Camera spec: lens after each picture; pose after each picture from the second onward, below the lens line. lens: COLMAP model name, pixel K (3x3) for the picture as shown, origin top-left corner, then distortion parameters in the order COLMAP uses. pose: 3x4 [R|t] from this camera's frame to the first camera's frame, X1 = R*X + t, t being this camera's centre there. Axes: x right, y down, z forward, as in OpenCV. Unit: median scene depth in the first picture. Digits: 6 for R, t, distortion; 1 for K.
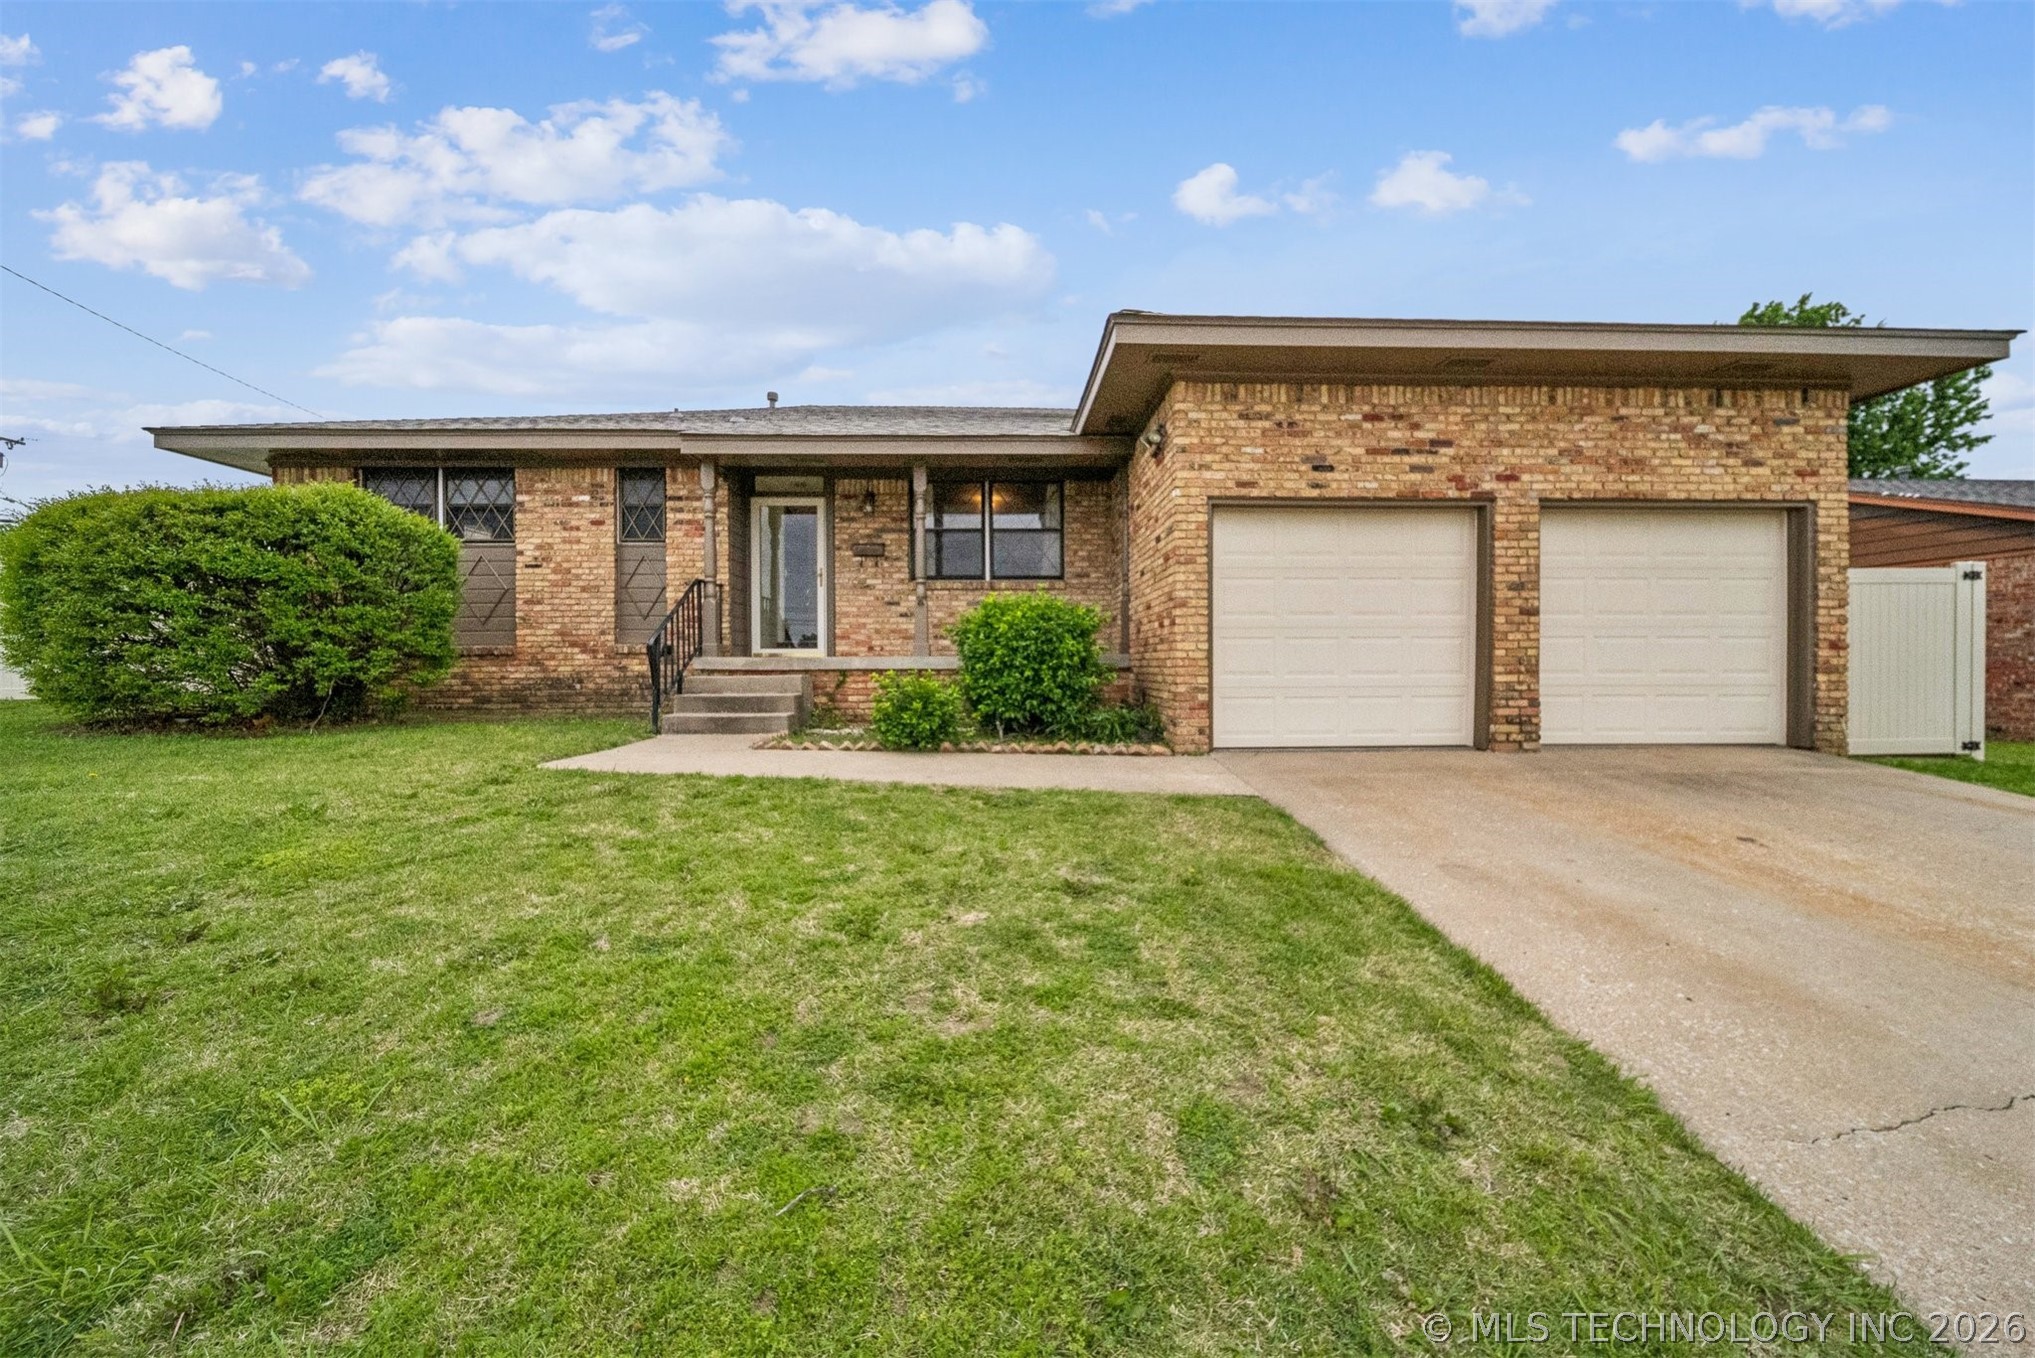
lens RADIAL K [[726.9, 0, 1021.3], [0, 726.9, 668.5], [0, 0, 1]] dist [-0.000159, -0.001412]
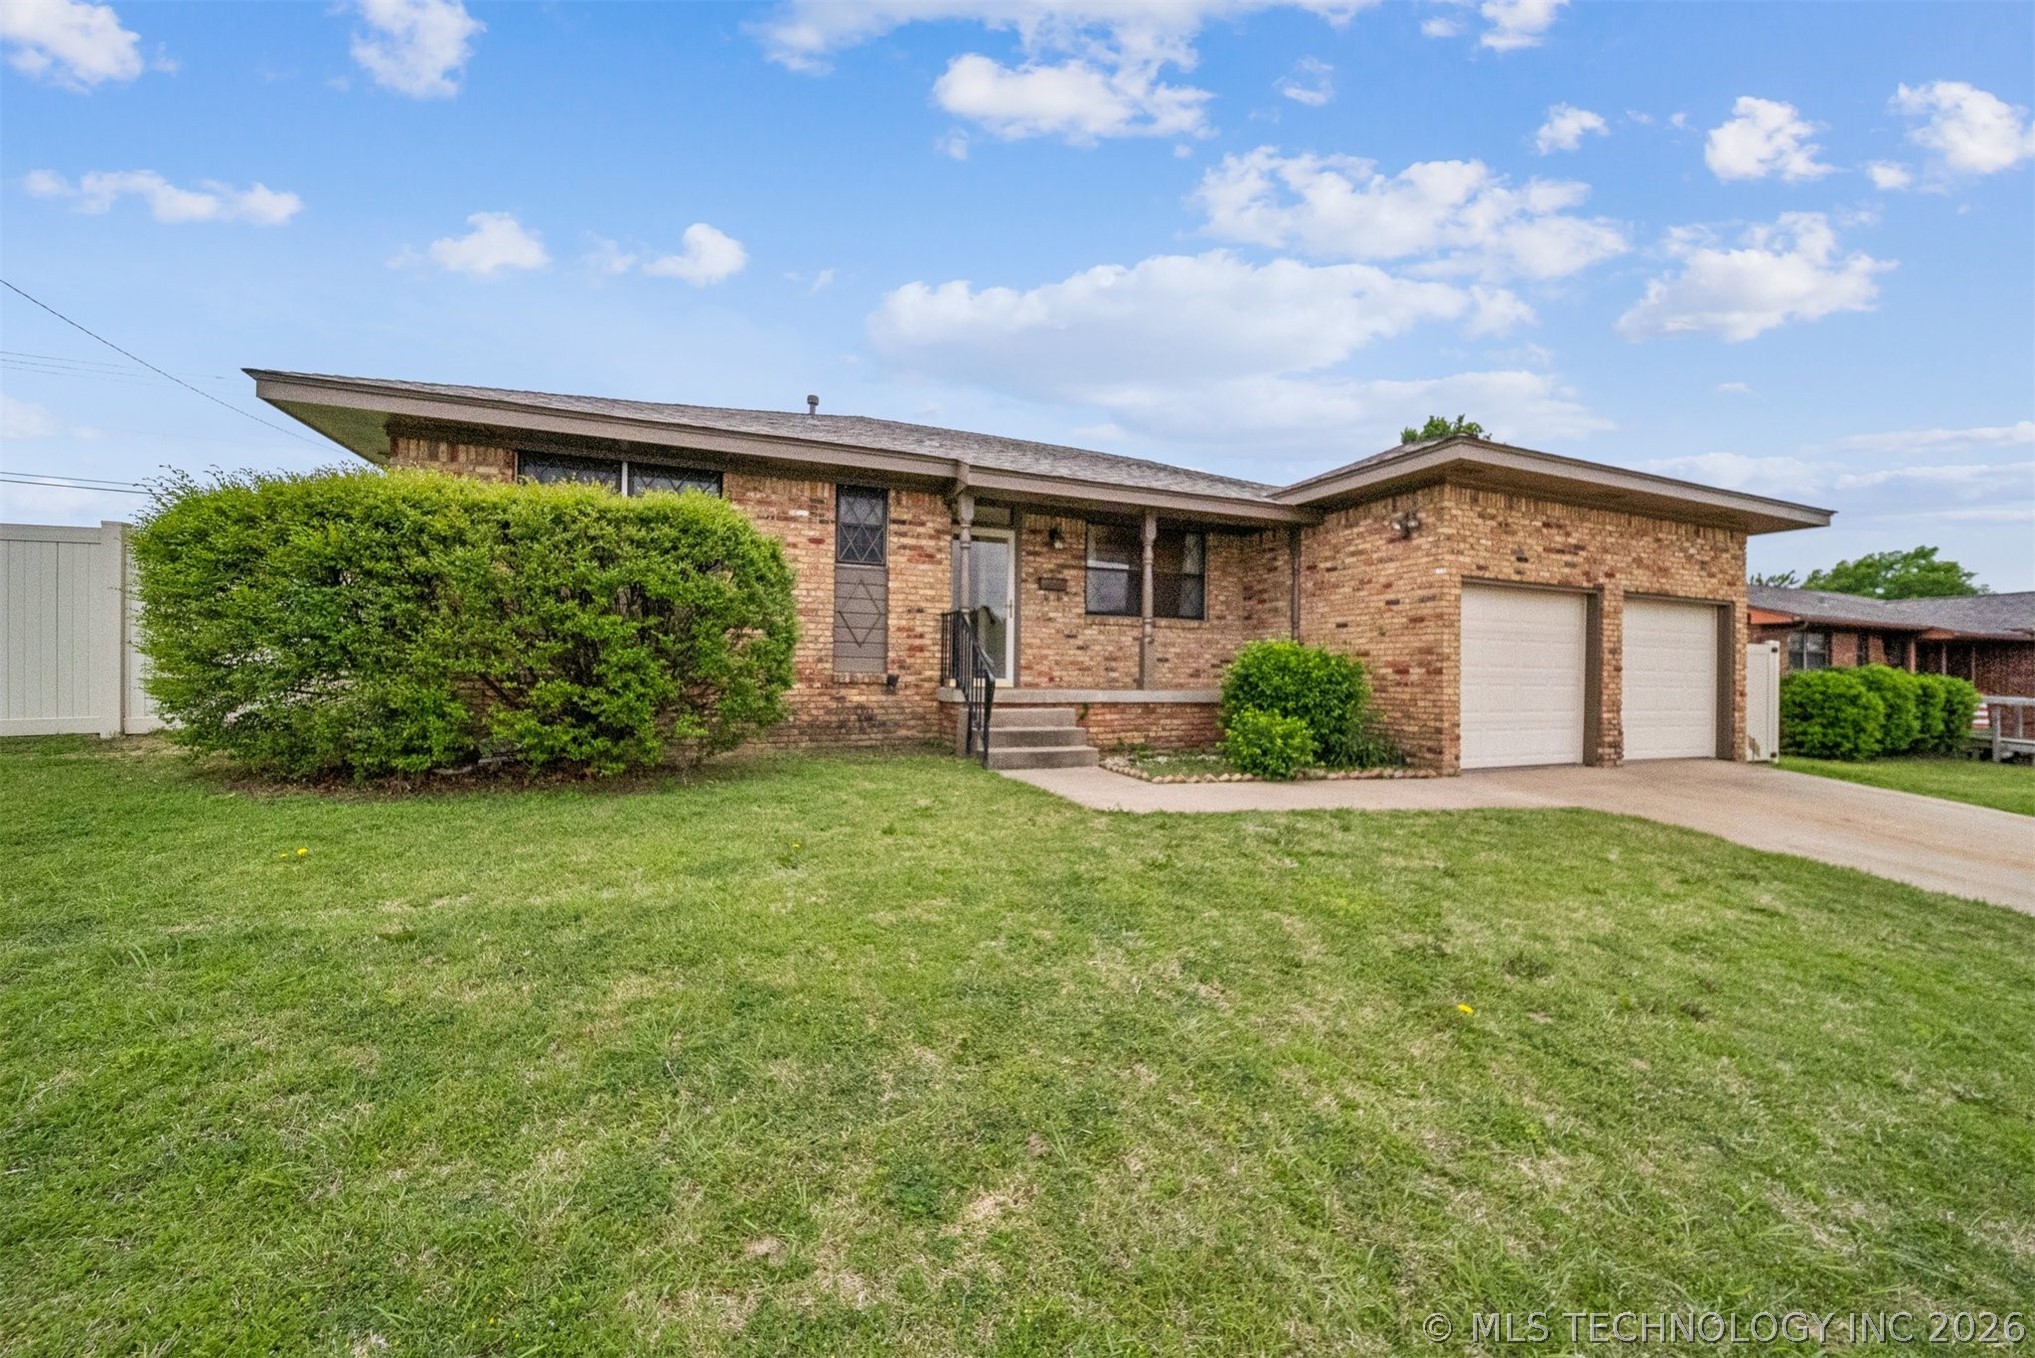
lens RADIAL K [[726.9, 0, 1021.3], [0, 726.9, 668.5], [0, 0, 1]] dist [-0.000159, -0.001412]
pose [[0.937769, 0.019556, 0.346710, -0.657666], [-0.015304, 0.999770, -0.014999, -0.028695], [-0.346923, 0.008759, 0.937853, 0.045074]]
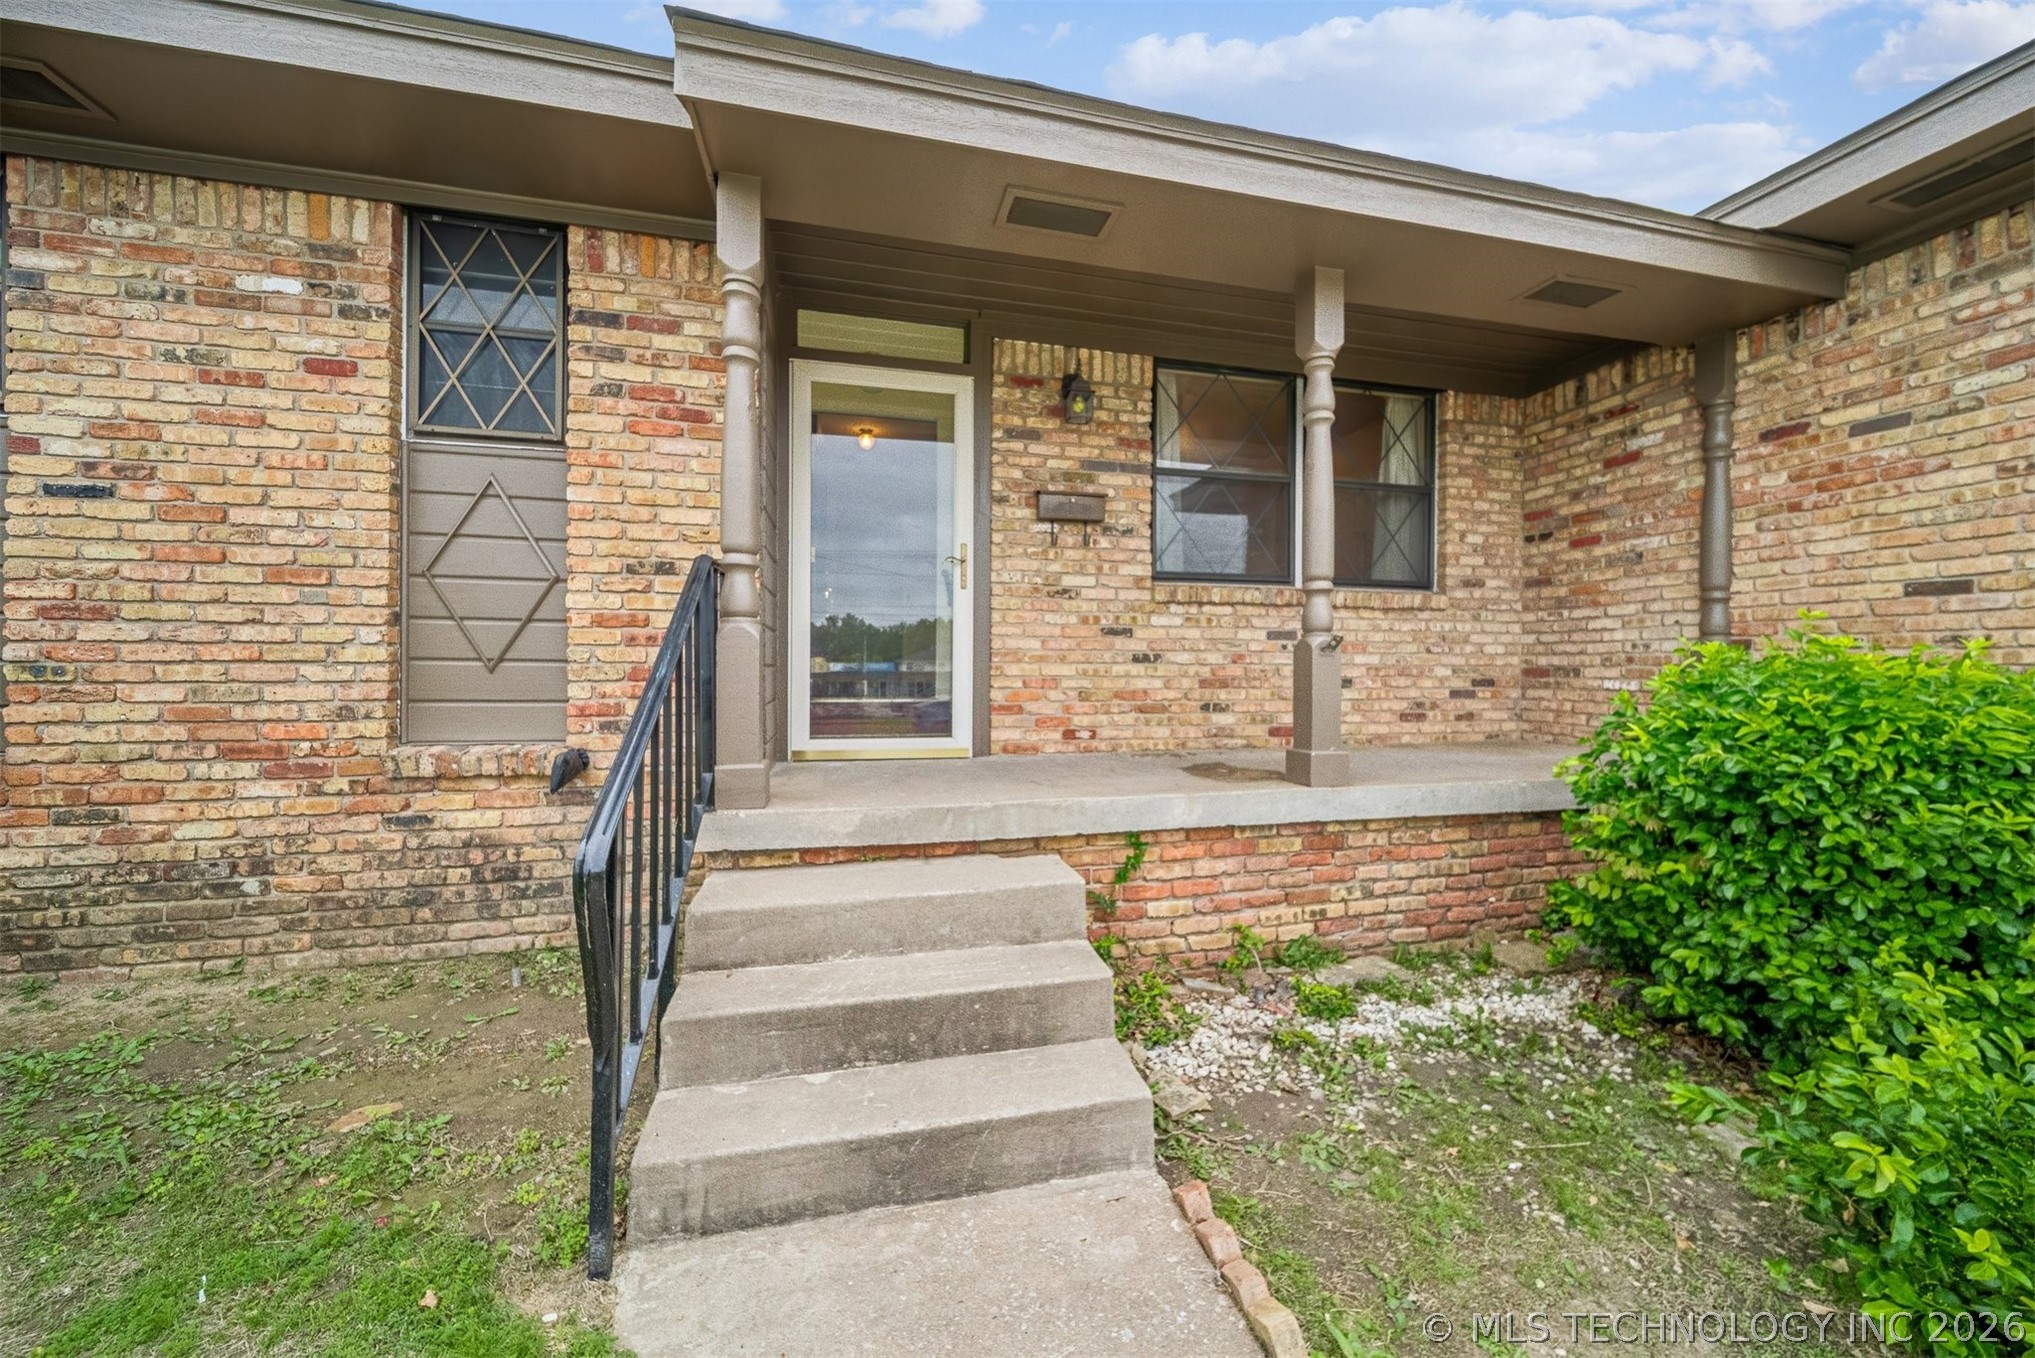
lens RADIAL K [[726.9, 0, 1021.3], [0, 726.9, 668.5], [0, 0, 1]] dist [-0.000159, -0.001412]
pose [[0.978439, 0.010040, 0.206292, -0.352185], [-0.009829, 0.999950, -0.002051, -0.071223], [-0.206303, -0.000021, 0.978488, 0.627908]]
